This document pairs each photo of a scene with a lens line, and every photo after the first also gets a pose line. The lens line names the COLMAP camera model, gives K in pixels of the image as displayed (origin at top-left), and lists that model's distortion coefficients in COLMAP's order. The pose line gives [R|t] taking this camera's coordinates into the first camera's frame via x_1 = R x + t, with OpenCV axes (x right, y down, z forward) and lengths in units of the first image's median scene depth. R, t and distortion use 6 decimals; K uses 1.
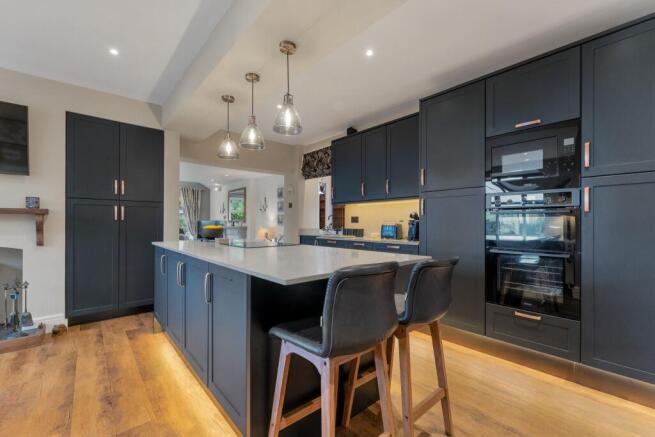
lens RADIAL K [[273.8, 0, 330.9], [0, 273.8, 223.7], [0, 0, 1]] dist [0.000349, 0.000039]
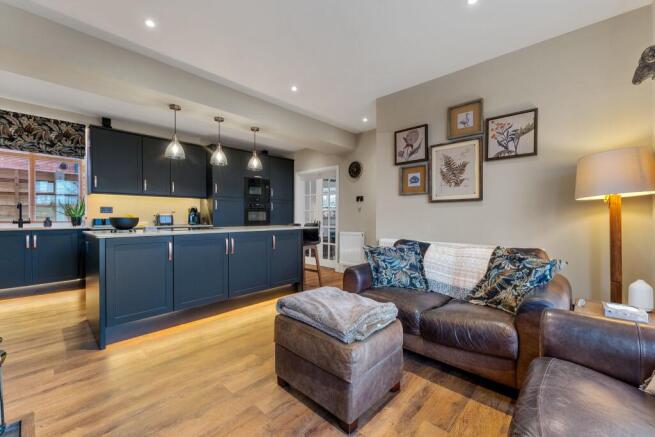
lens RADIAL K [[268.4, 0, 325.9], [0, 268.4, 225.2], [0, 0, 1]] dist [-0.000511, -0.000314]
pose [[-0.080769, -0.036410, 0.996068, -1.403318], [-0.000738, 0.999335, 0.036469, 0.008344], [-0.996733, 0.002210, -0.080742, 0.393508]]
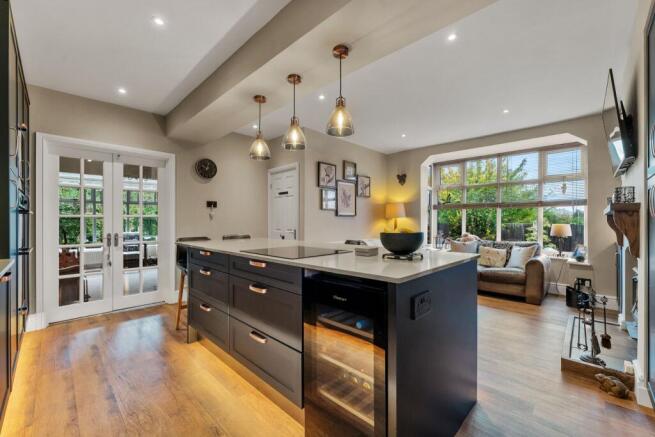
lens RADIAL K [[273.8, 0, 330.9], [0, 273.8, 223.7], [0, 0, 1]] dist [0.000349, 0.000039]
pose [[-0.997917, -0.002635, -0.064460, -0.269345], [-0.002751, 0.999995, 0.001719, 0.001458], [0.064455, 0.001892, -0.997919, 1.534540]]
